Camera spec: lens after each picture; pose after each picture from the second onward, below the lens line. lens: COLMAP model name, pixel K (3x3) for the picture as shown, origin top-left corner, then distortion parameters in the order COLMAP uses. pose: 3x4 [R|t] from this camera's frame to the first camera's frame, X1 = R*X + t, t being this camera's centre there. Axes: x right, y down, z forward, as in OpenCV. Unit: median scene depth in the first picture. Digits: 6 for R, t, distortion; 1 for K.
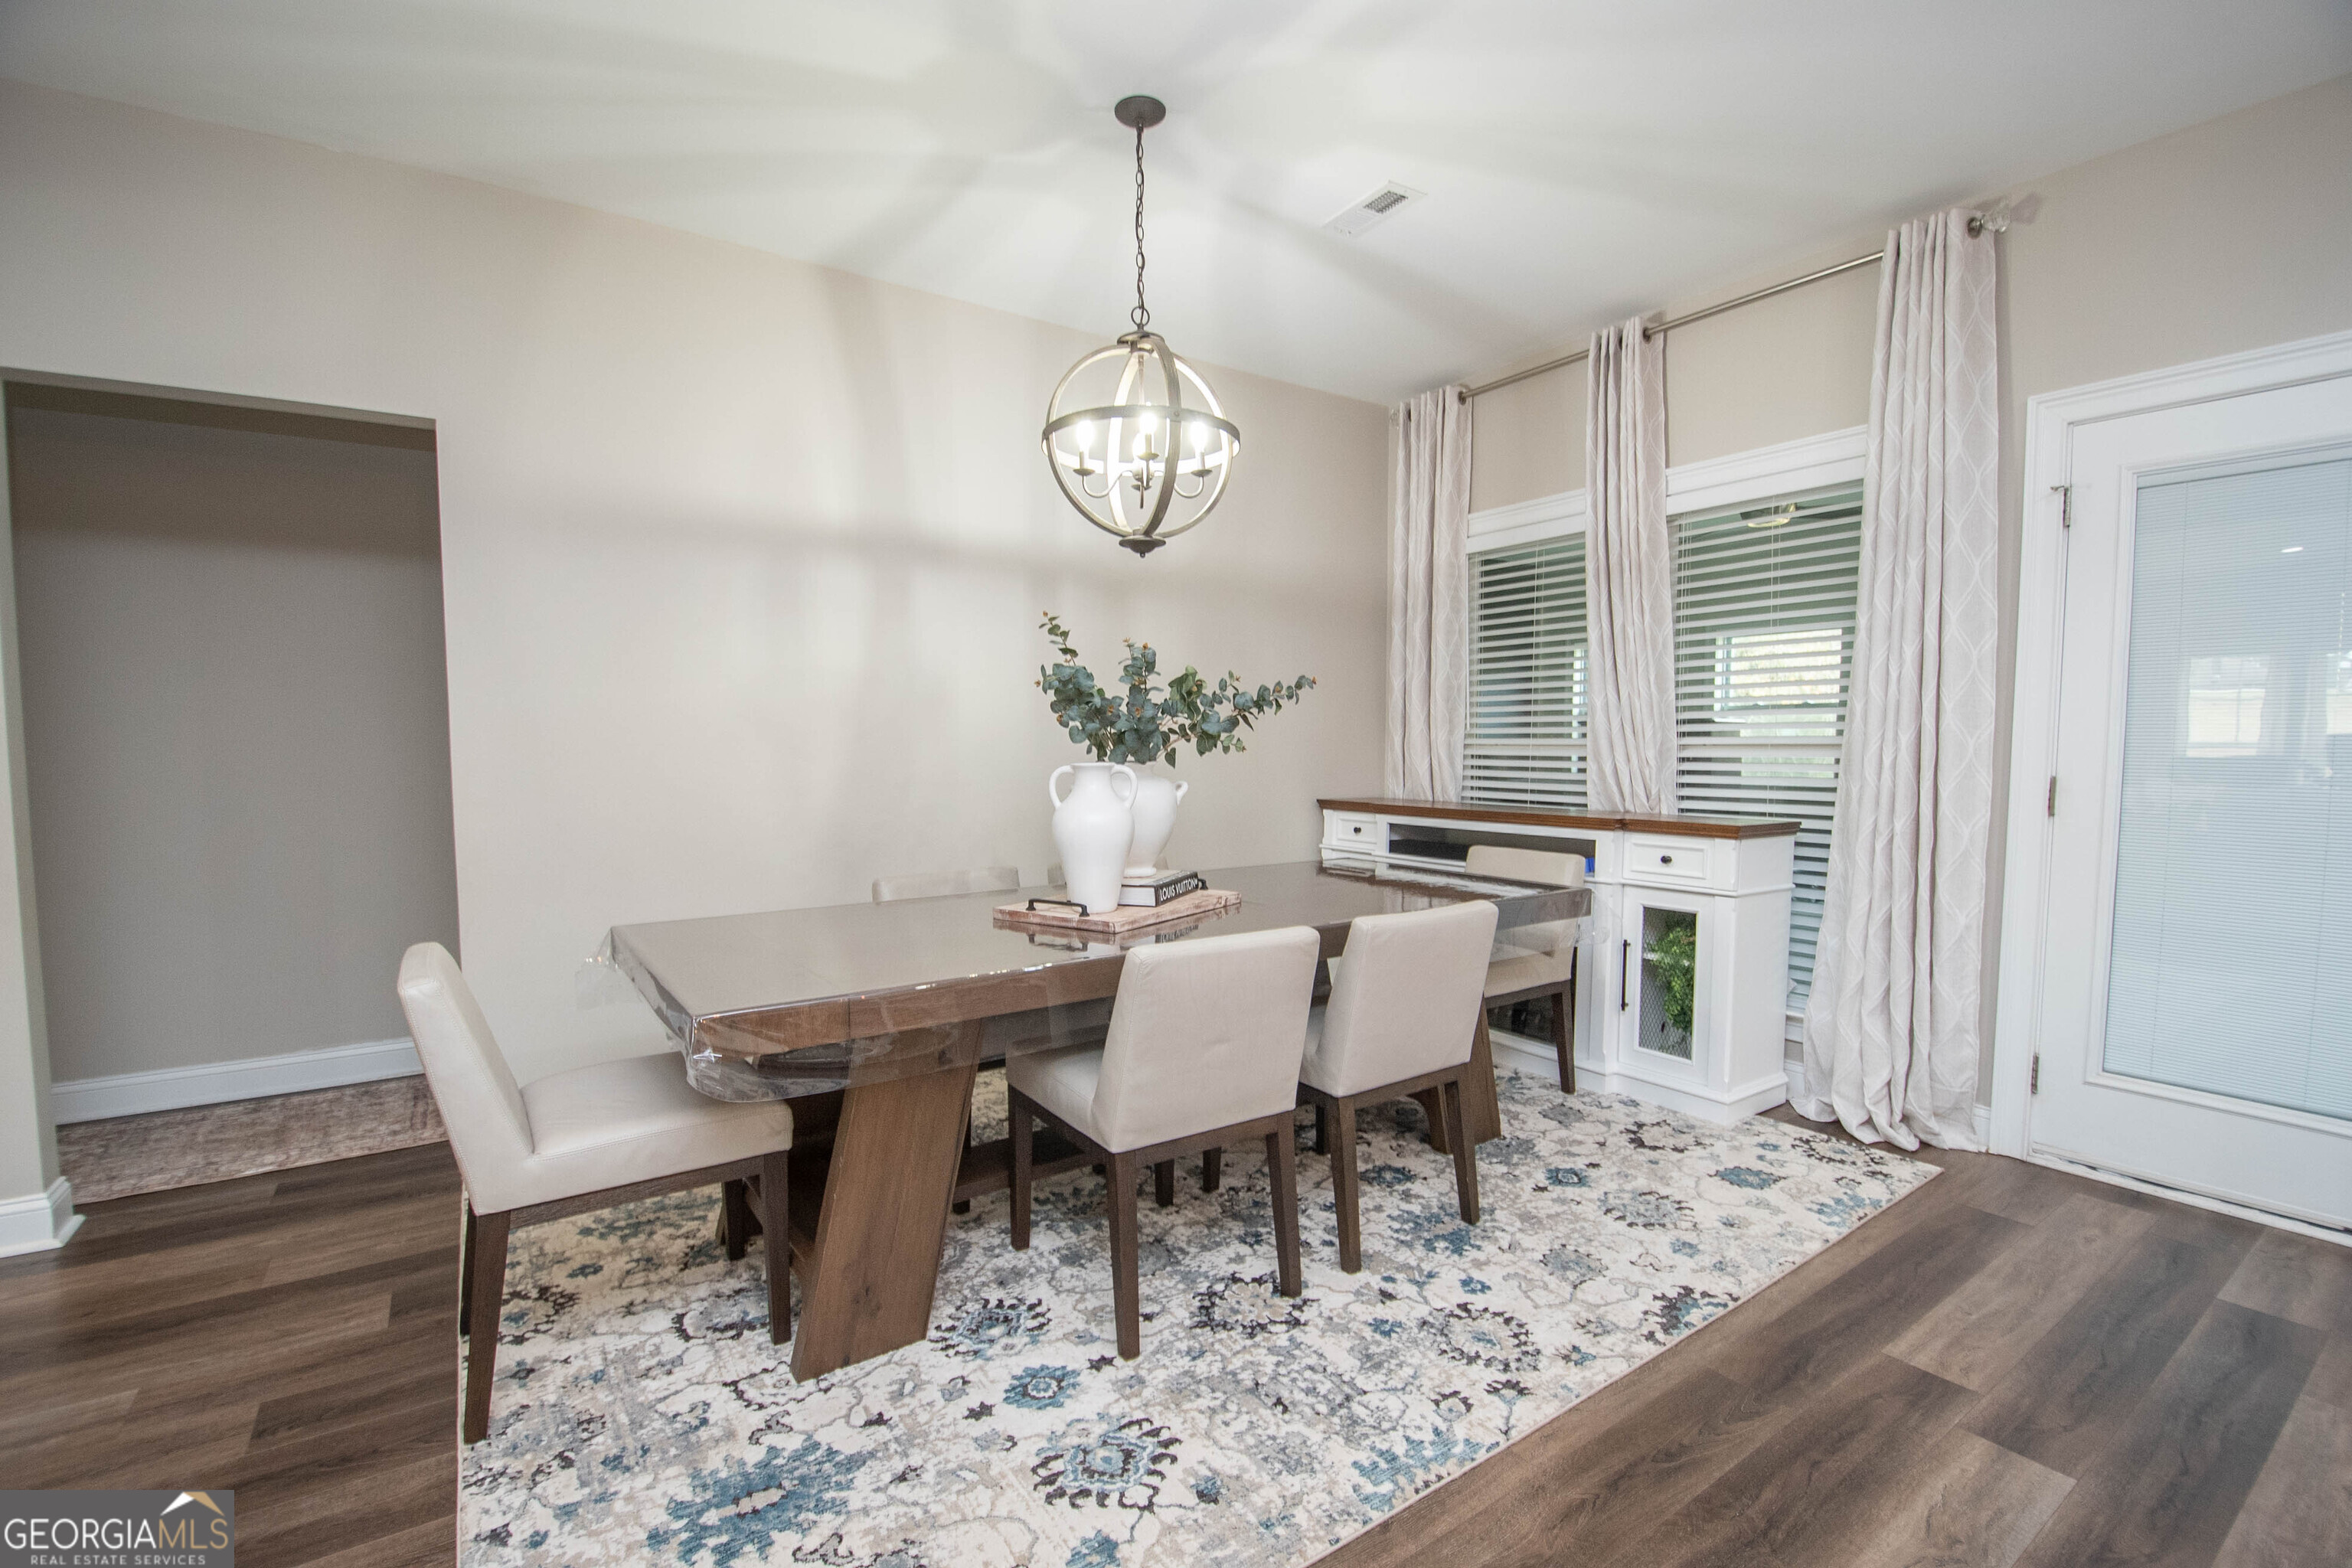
lens RADIAL K [[1027.1, 0, 1179.8], [0, 1027.1, 802.4], [0, 0, 1]] dist [-0.009948, -0.005876]
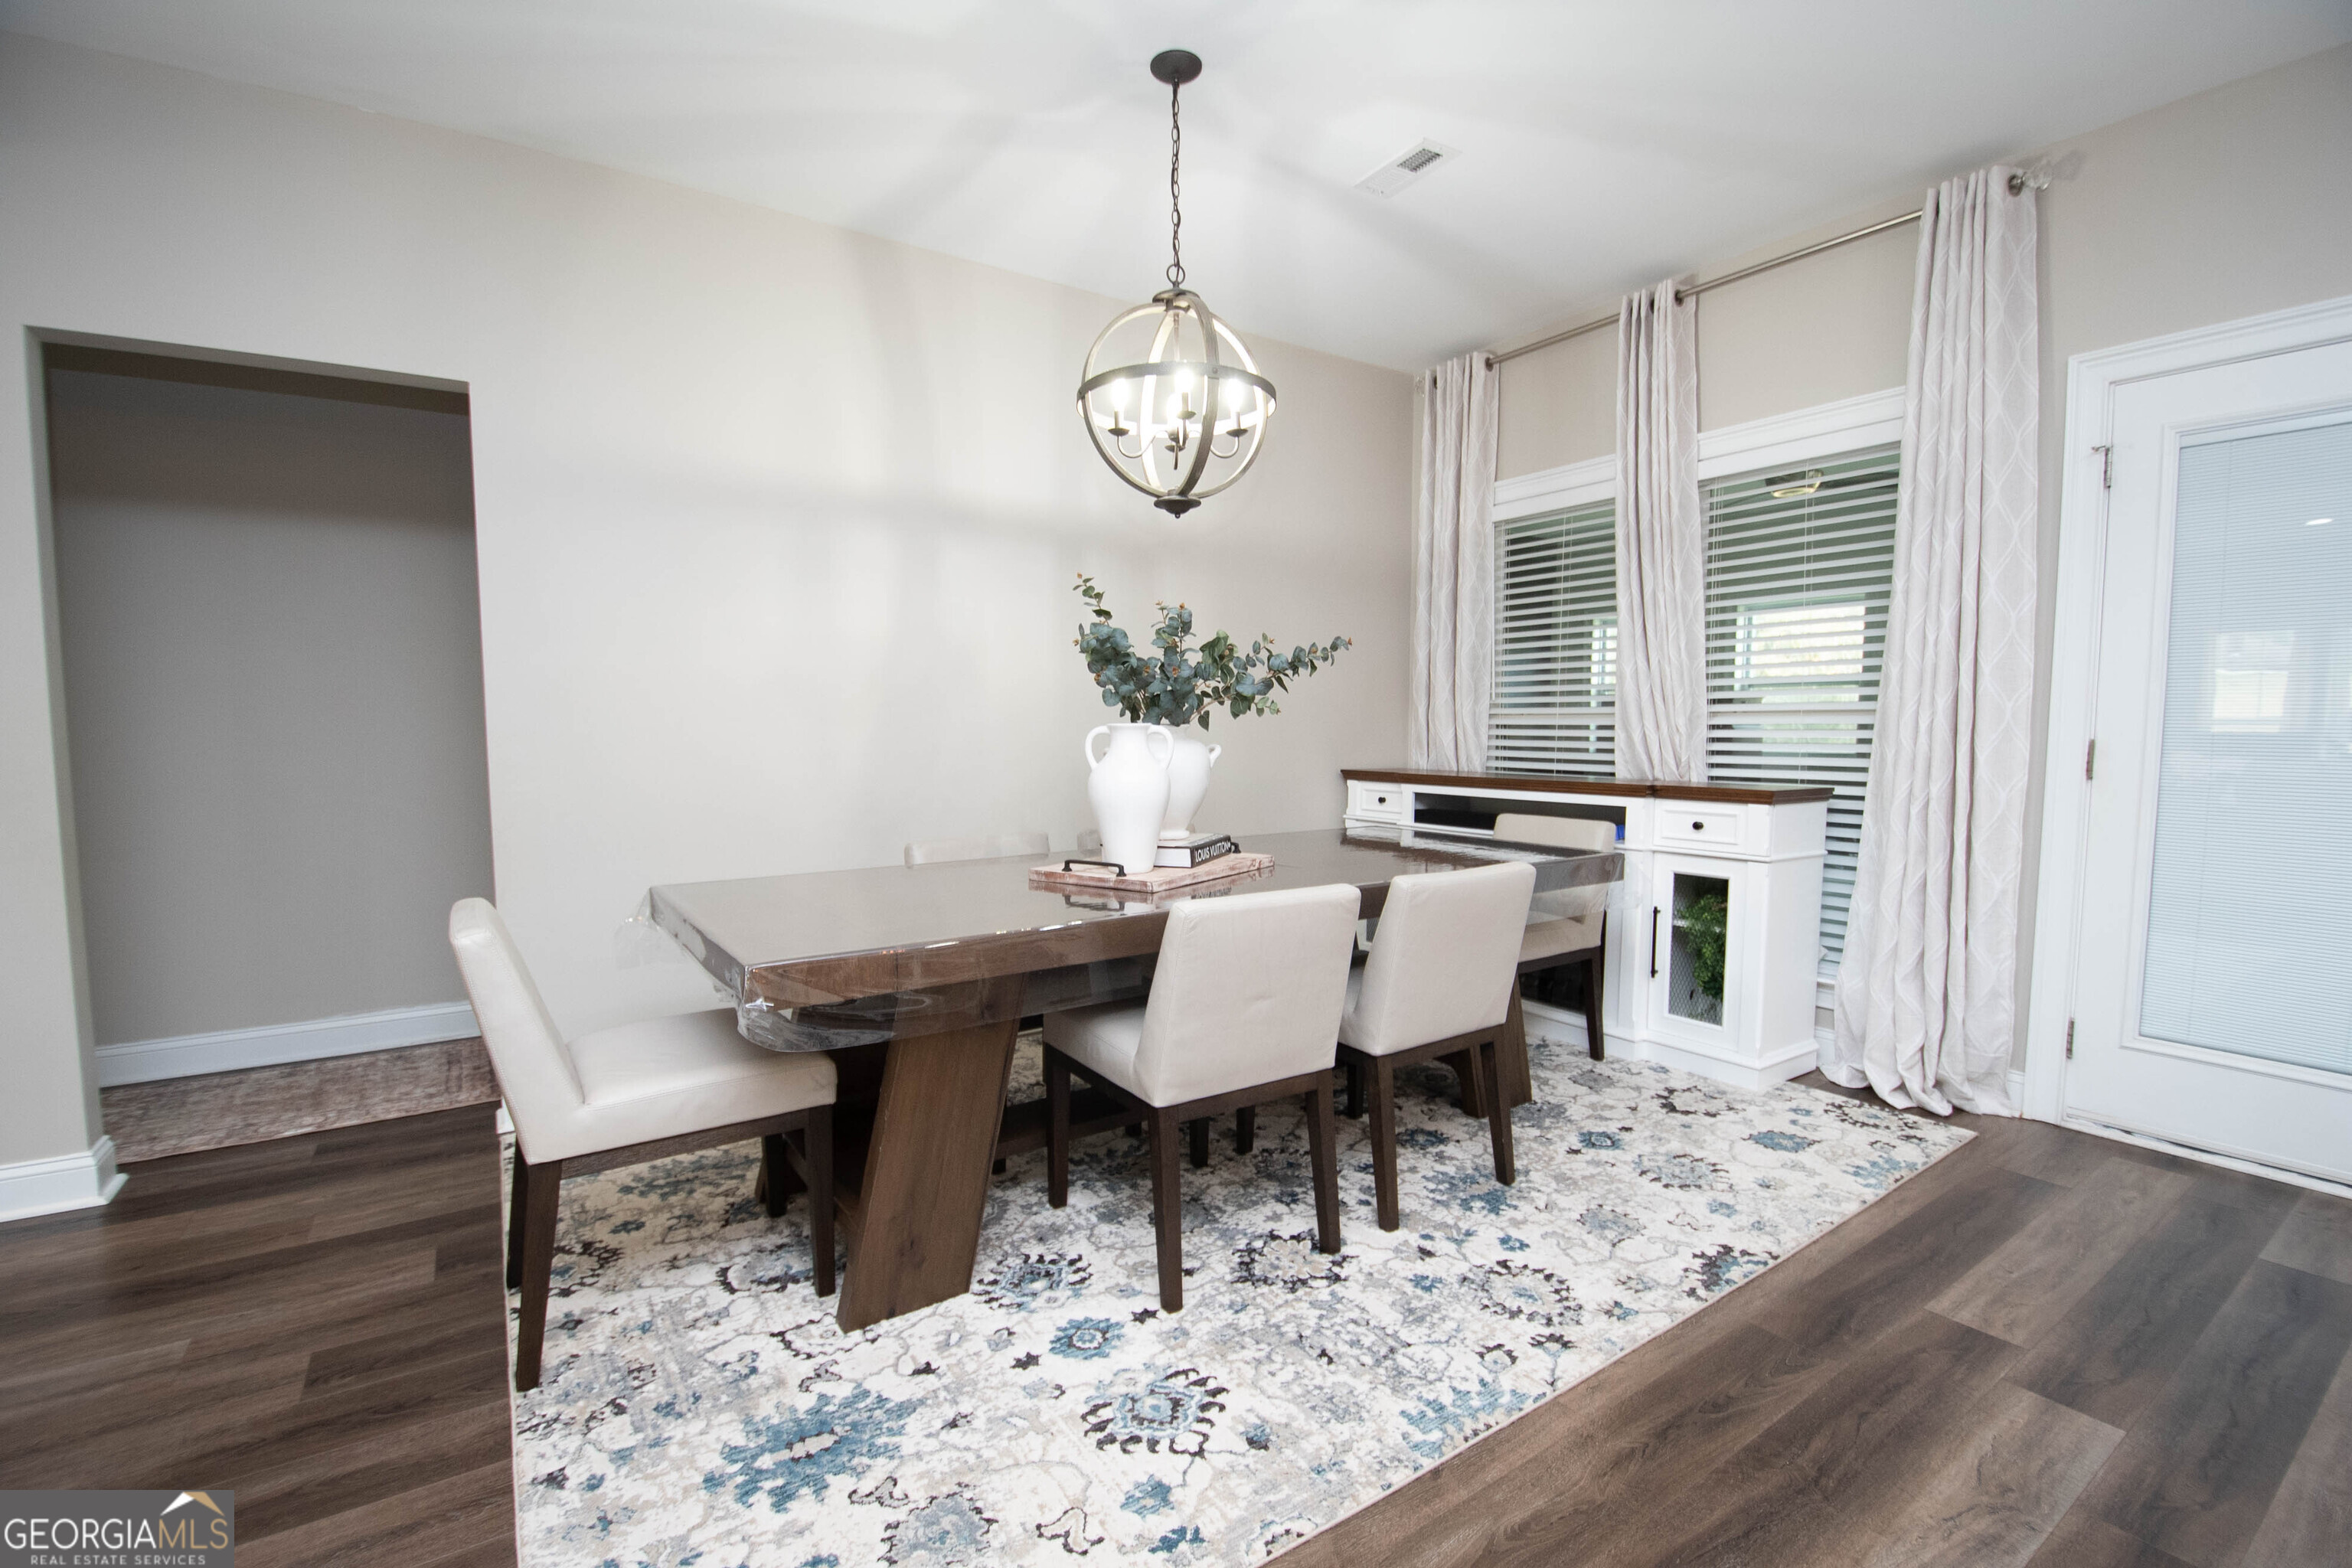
lens RADIAL K [[1027.1, 0, 1182.8], [0, 1027.1, 794.9], [0, 0, 1]] dist [-0.009948, -0.005876]
pose [[0.999970, 0.000255, -0.007693, -0.024513], [-0.000162, 0.999928, 0.011990, 0.018687], [0.007696, -0.011988, 0.999899, 0.000938]]
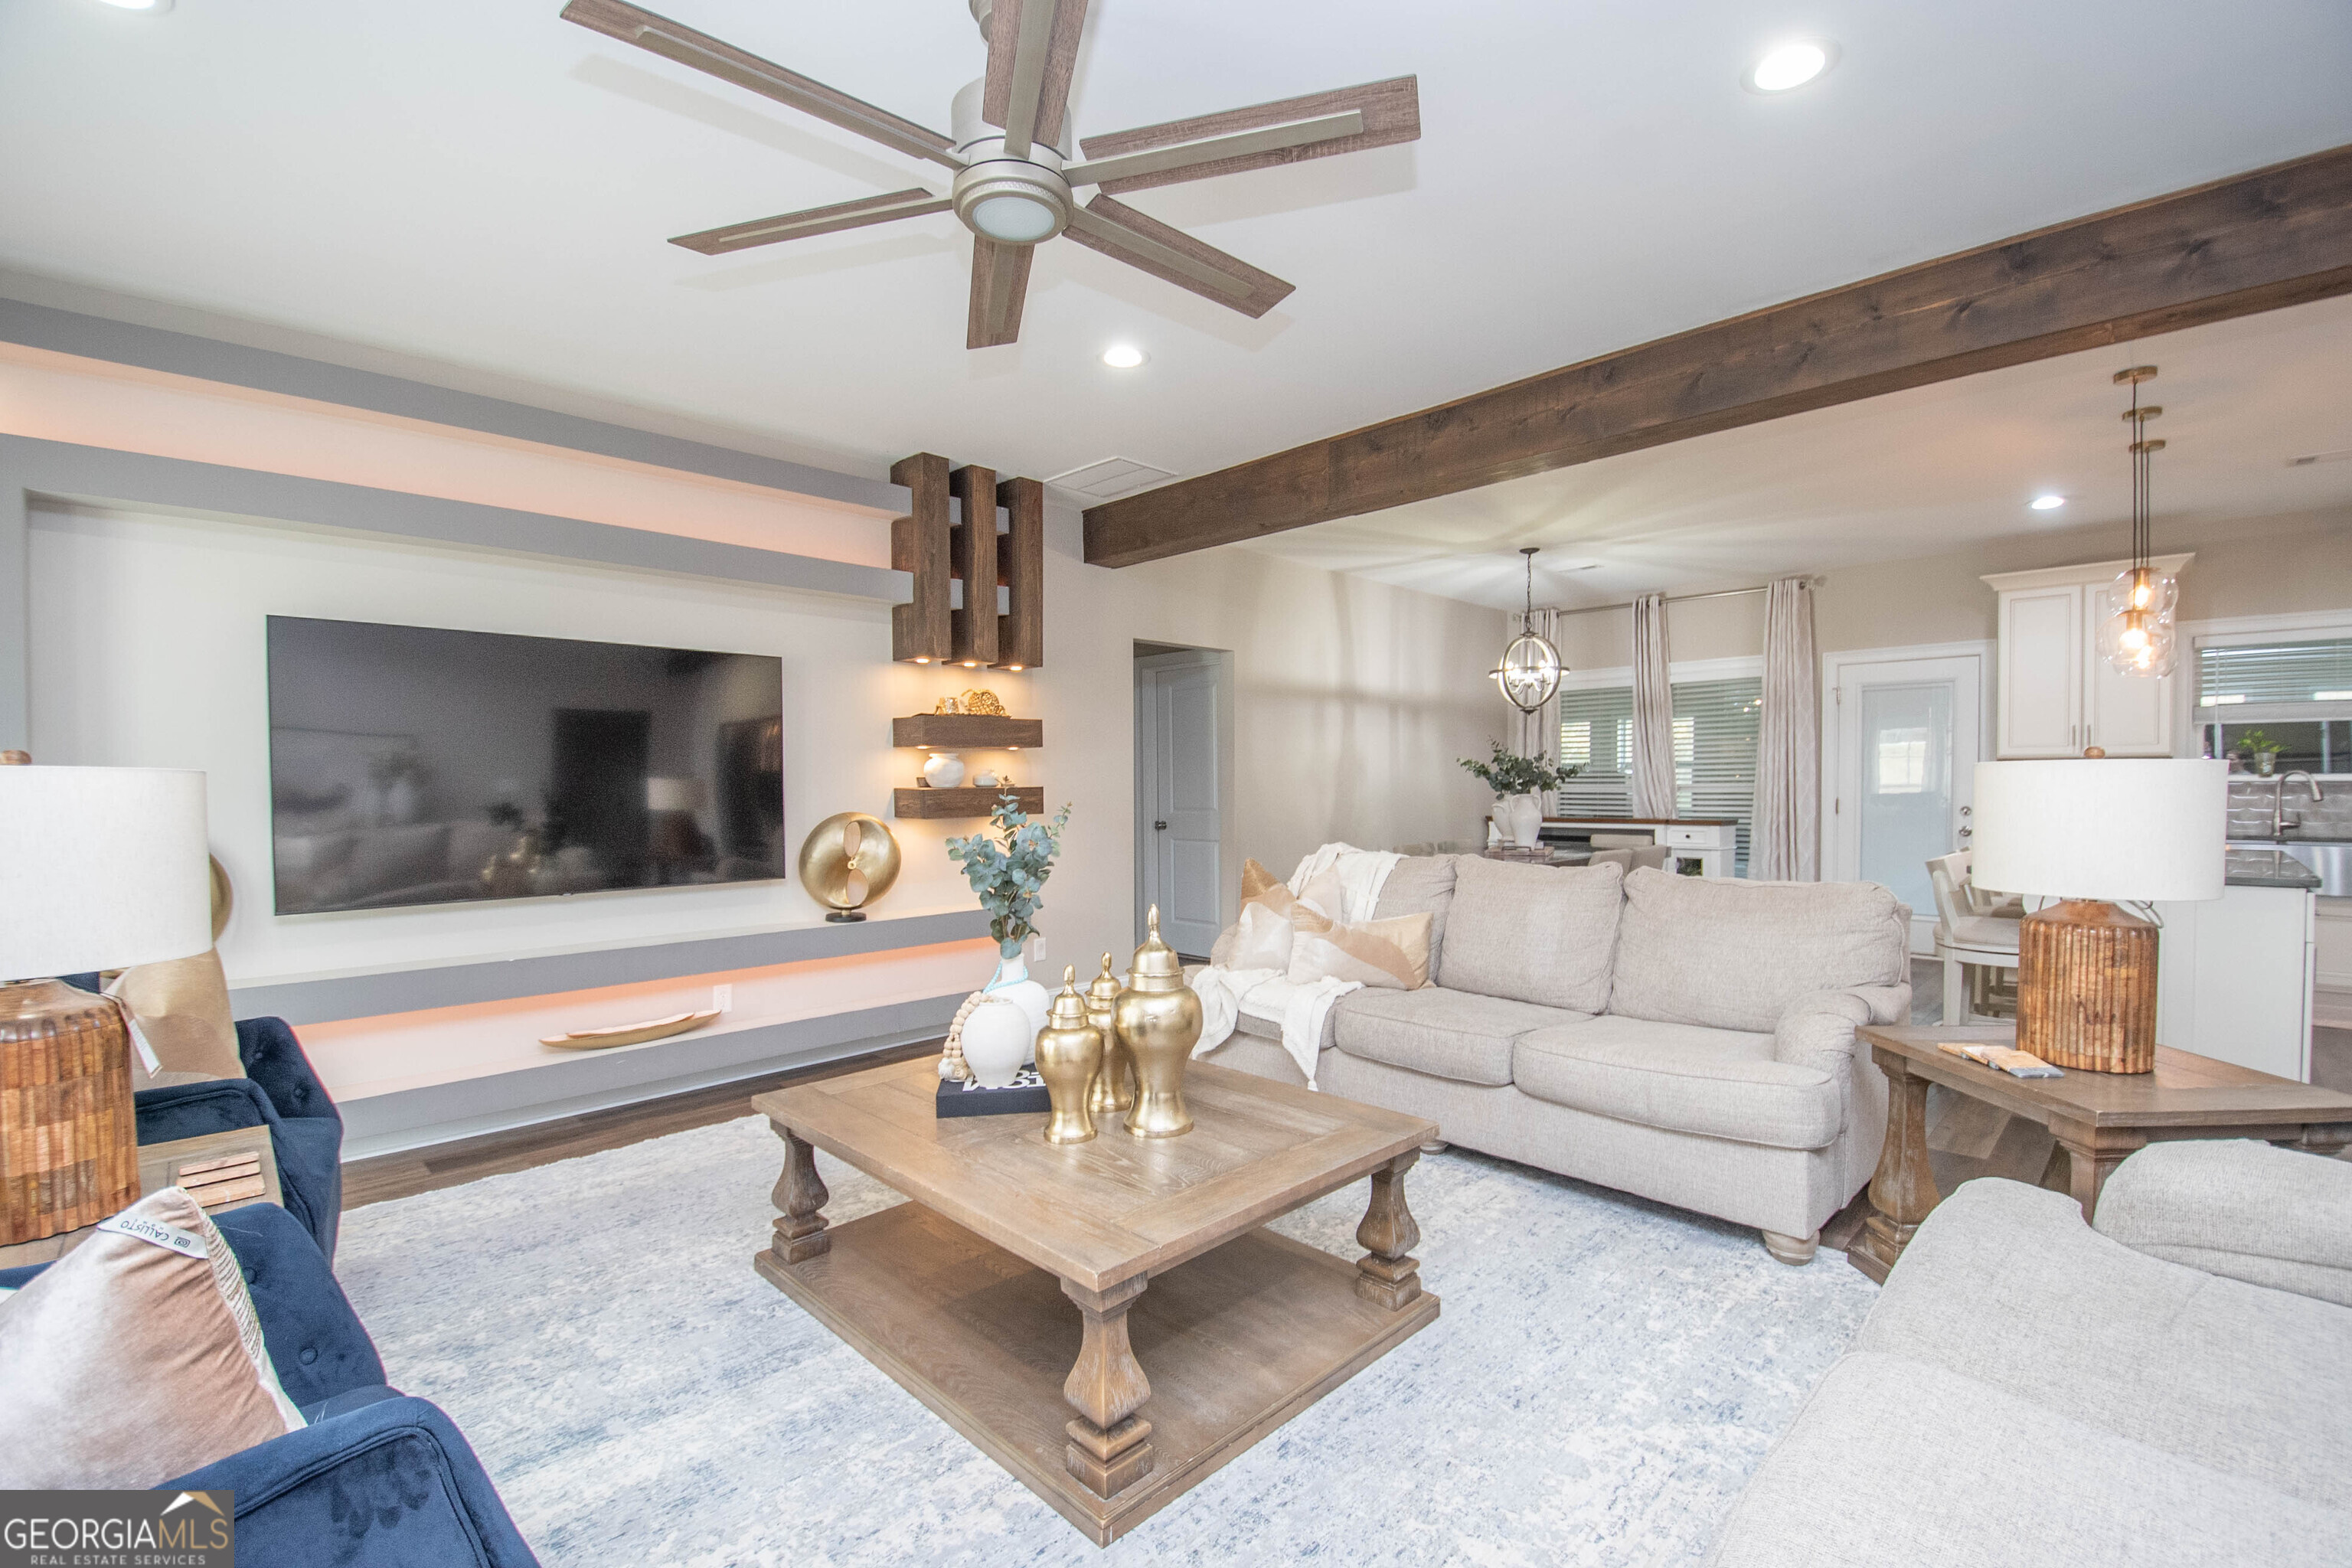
lens RADIAL K [[1027.1, 0, 1163.1], [0, 1027.1, 805.1], [0, 0, 1]] dist [-0.009948, -0.005876]
pose [[0.985116, -0.007140, 0.171740, -1.479720], [0.014390, 0.999055, -0.041007, 0.085191], [-0.171285, 0.042868, 0.984288, -1.468842]]
